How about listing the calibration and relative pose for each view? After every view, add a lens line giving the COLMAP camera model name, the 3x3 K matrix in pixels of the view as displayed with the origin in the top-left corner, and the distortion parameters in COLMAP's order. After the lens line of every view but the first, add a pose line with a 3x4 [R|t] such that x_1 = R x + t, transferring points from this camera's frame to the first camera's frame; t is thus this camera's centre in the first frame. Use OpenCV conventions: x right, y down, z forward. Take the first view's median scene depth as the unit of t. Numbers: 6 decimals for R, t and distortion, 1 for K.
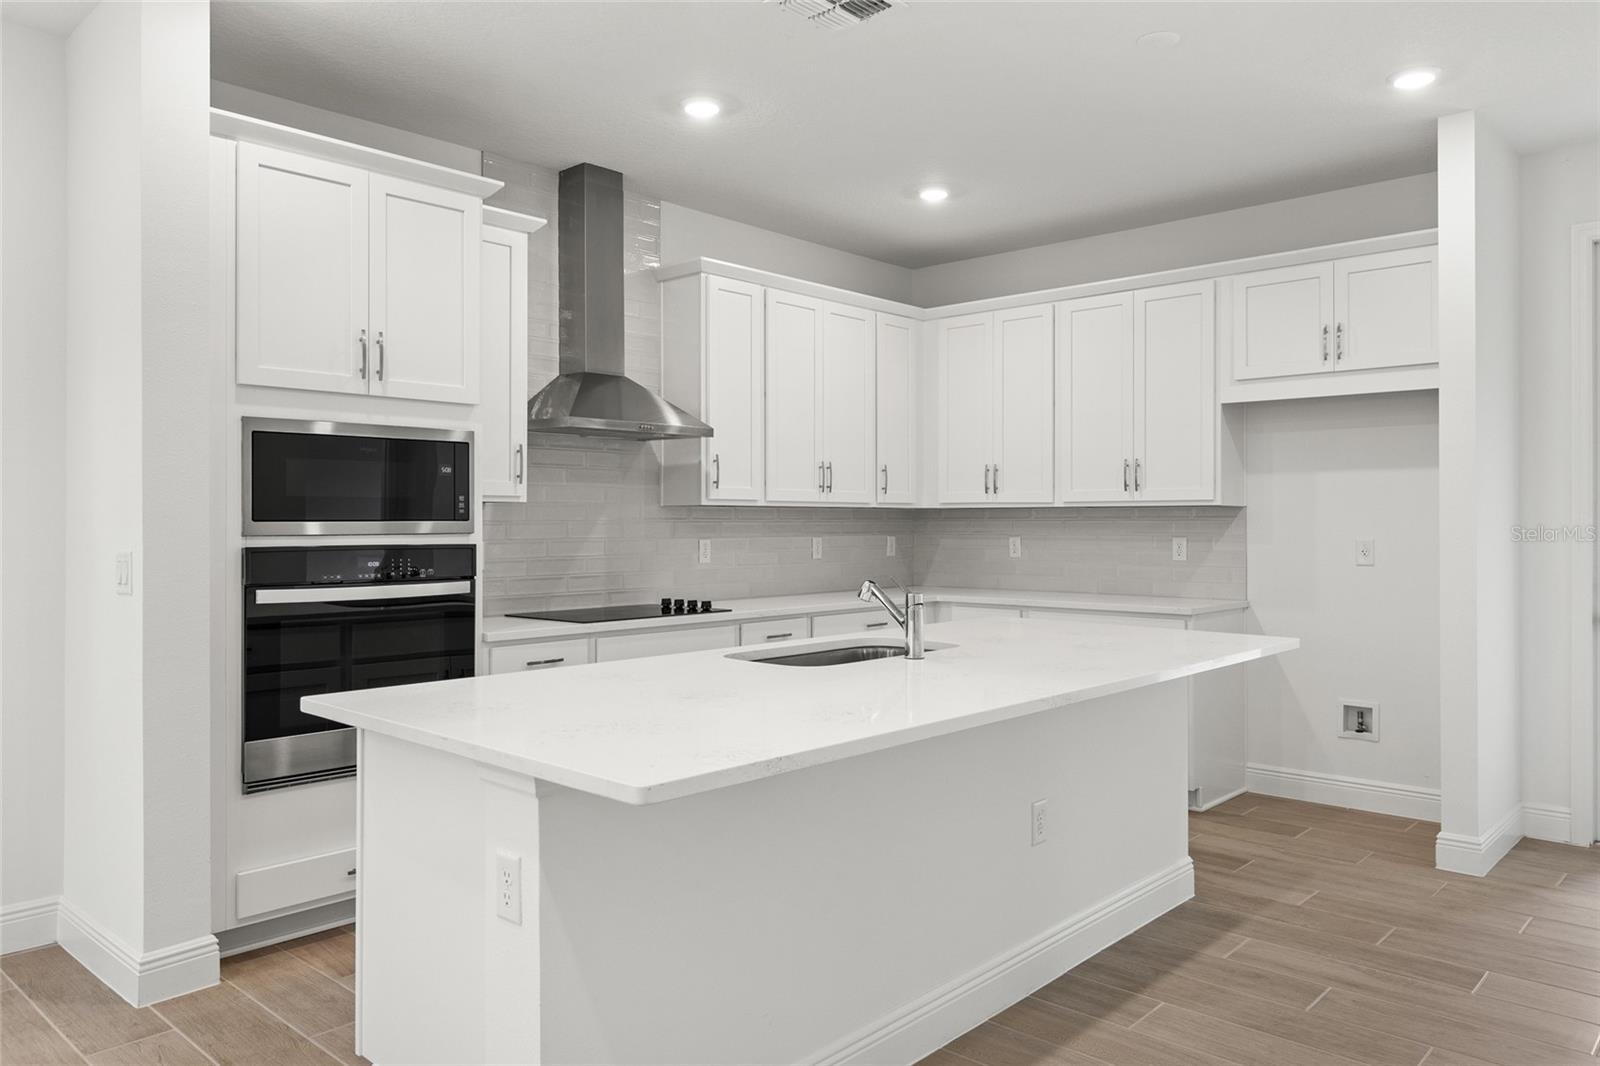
lens RADIAL K [[1129.4, 0, 806.4], [0, 1129.4, 509.1], [0, 0, 1]] dist [-0.000904, 0.000905]
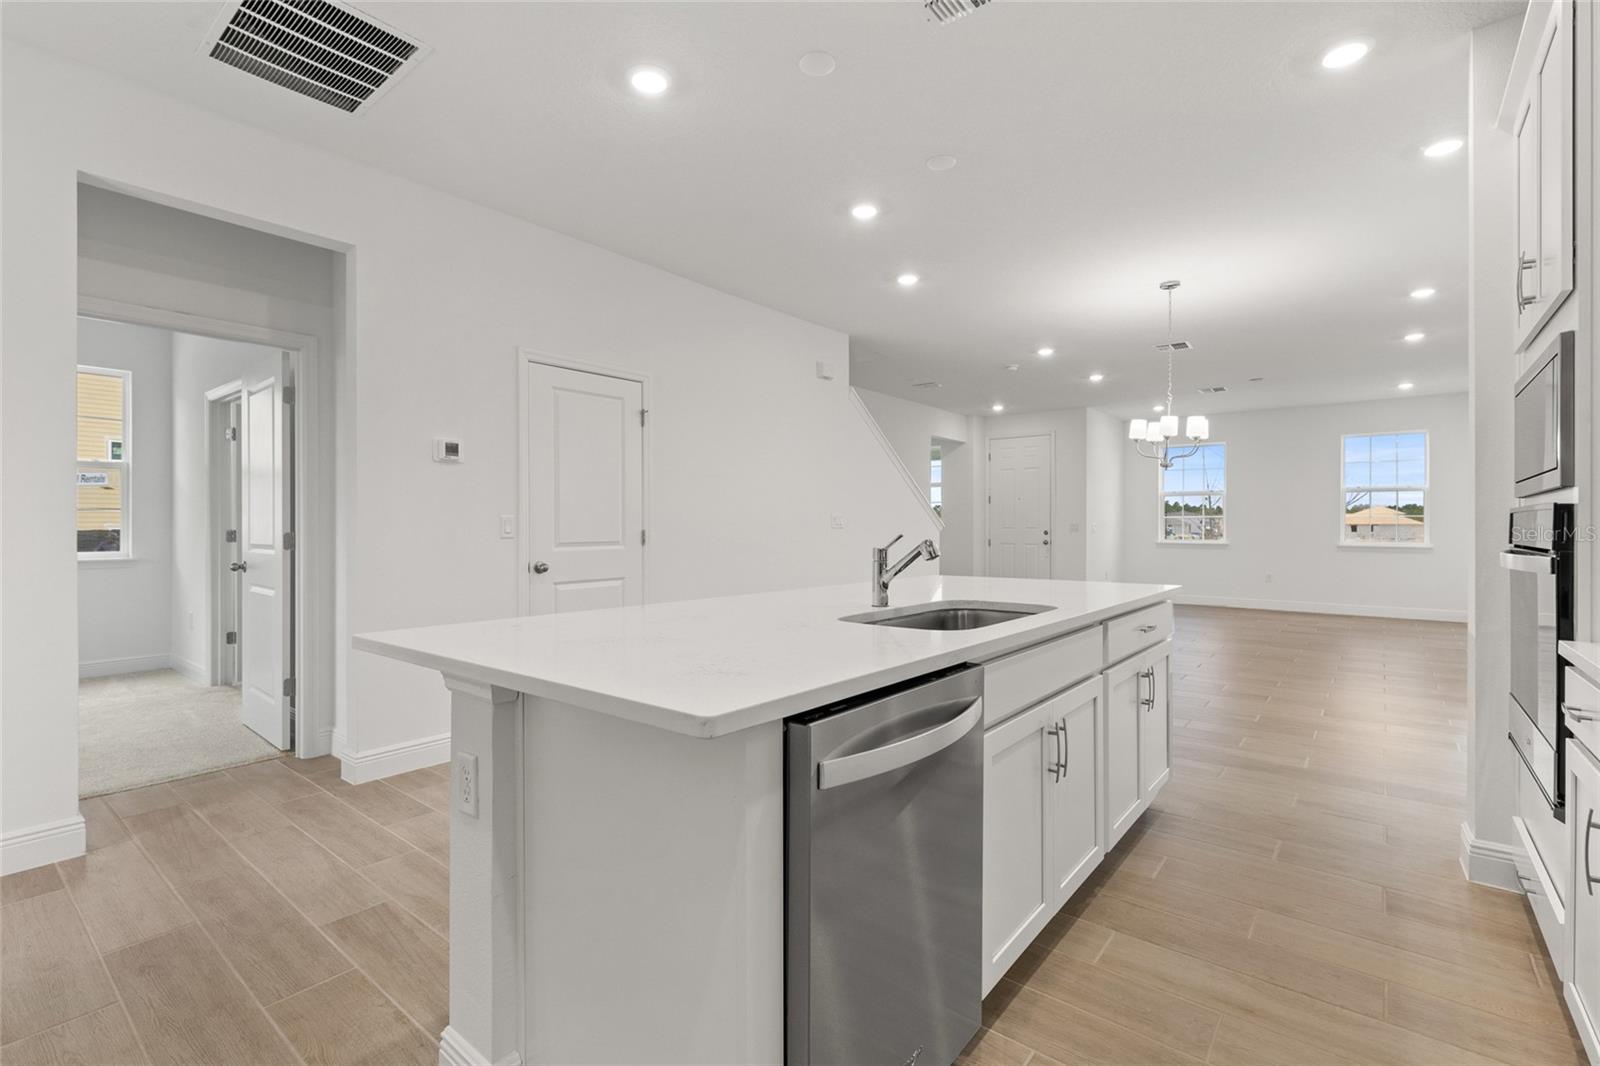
lens RADIAL K [[723.4, 0, 806.8], [0, 723.4, 526.8], [0, 0, 1]] dist [0.008879, -0.001763]
pose [[-0.997535, 0.001469, -0.070155, 0.147832], [0.002184, 0.999946, -0.010117, 0.040314], [0.070137, -0.010245, -0.997485, 1.162158]]
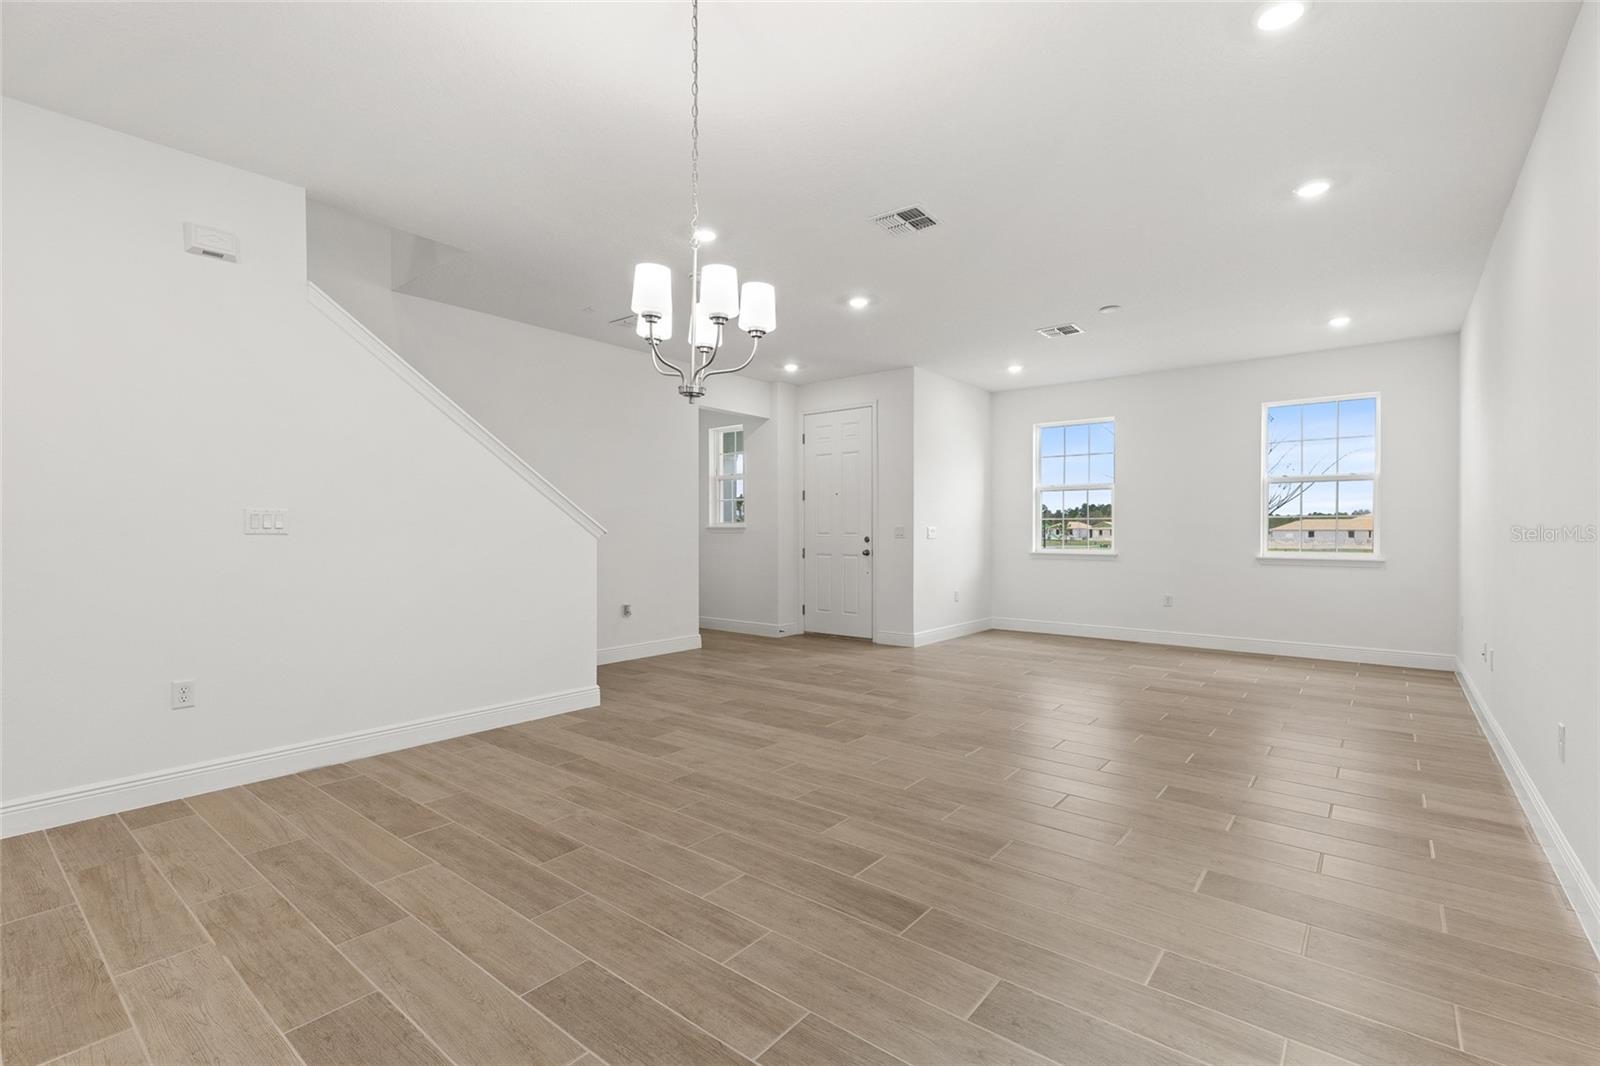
lens RADIAL K [[723.4, 0, 805.7], [0, 723.4, 531.8], [0, 0, 1]] dist [0.008879, -0.001763]
pose [[-0.997755, 0.001578, -0.066958, -0.491665], [0.002230, 0.999951, -0.009668, 0.035897], [0.066939, -0.009796, -0.997709, 0.619672]]
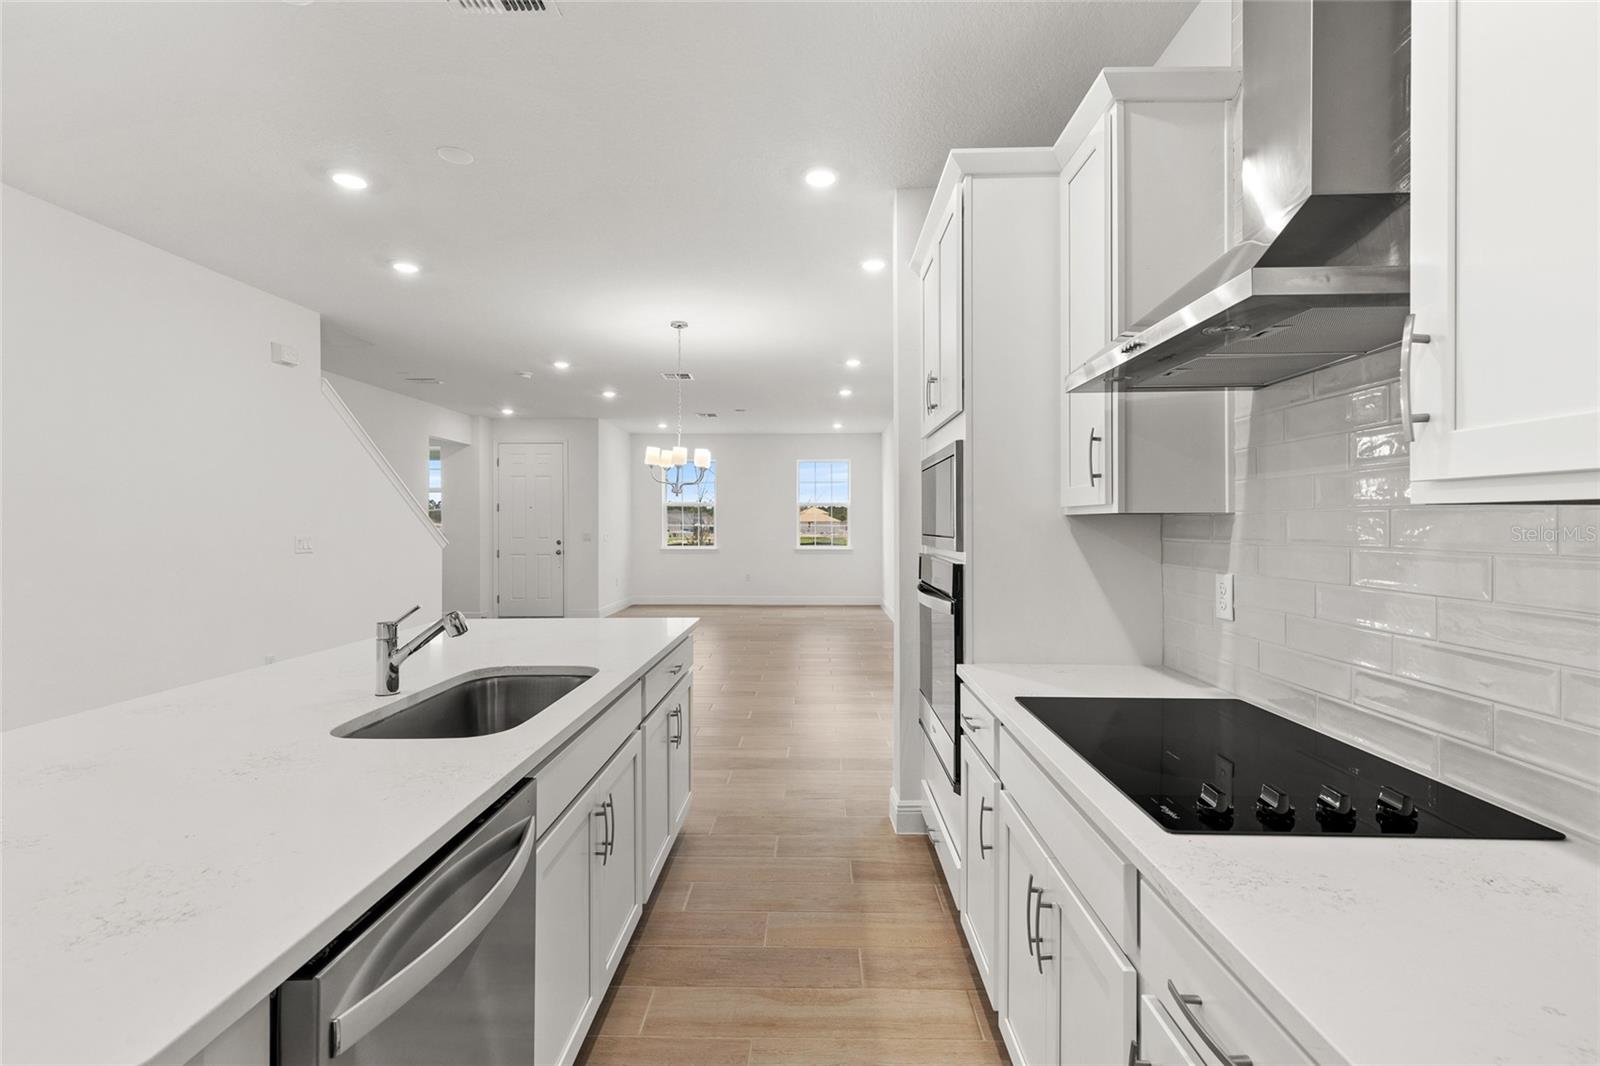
lens RADIAL K [[723.4, 0, 803.6], [0, 723.4, 523.7], [0, 0, 1]] dist [0.008879, -0.001763]
pose [[-0.749006, 0.003781, -0.662552, 0.157118], [0.009781, 0.999938, -0.005351, 0.000298], [0.662491, -0.010488, -0.748996, 1.130775]]
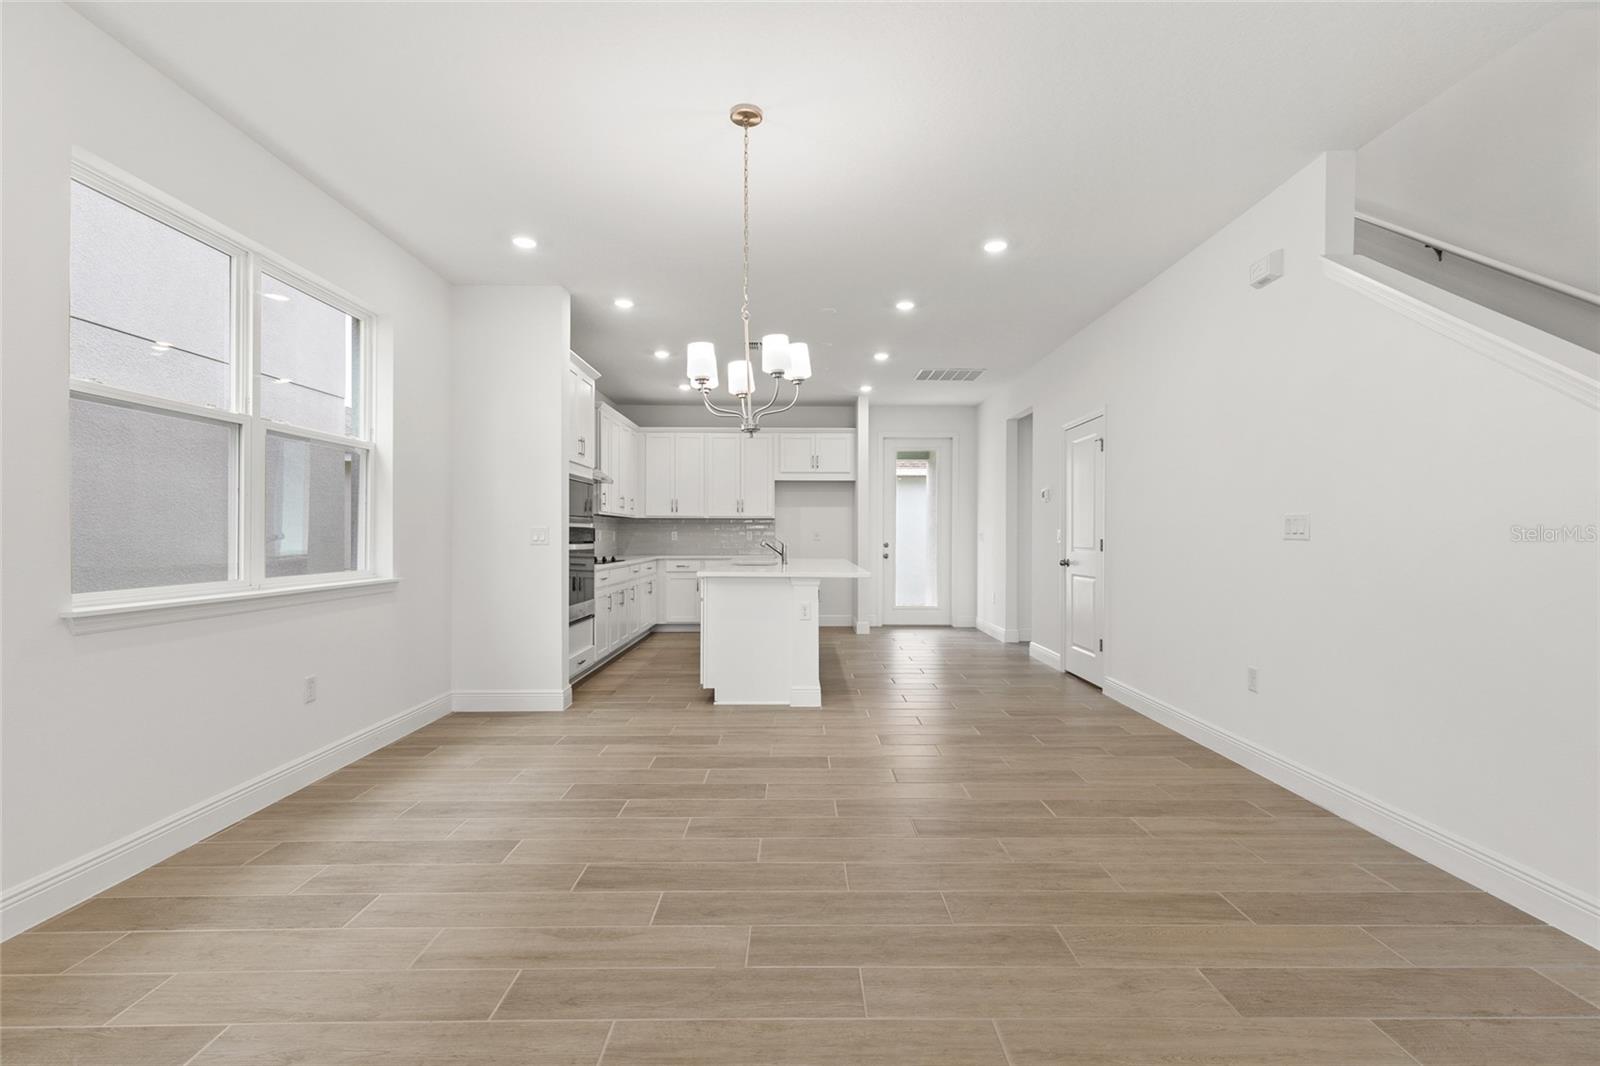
lens RADIAL K [[723.4, 0, 806.1], [0, 723.4, 541.3], [0, 0, 1]] dist [0.008879, -0.001763]
pose [[0.729970, -0.003646, 0.683470, -0.833439], [-0.009996, 0.999822, 0.016009, 0.025234], [-0.683406, -0.018518, 0.729803, -0.336702]]
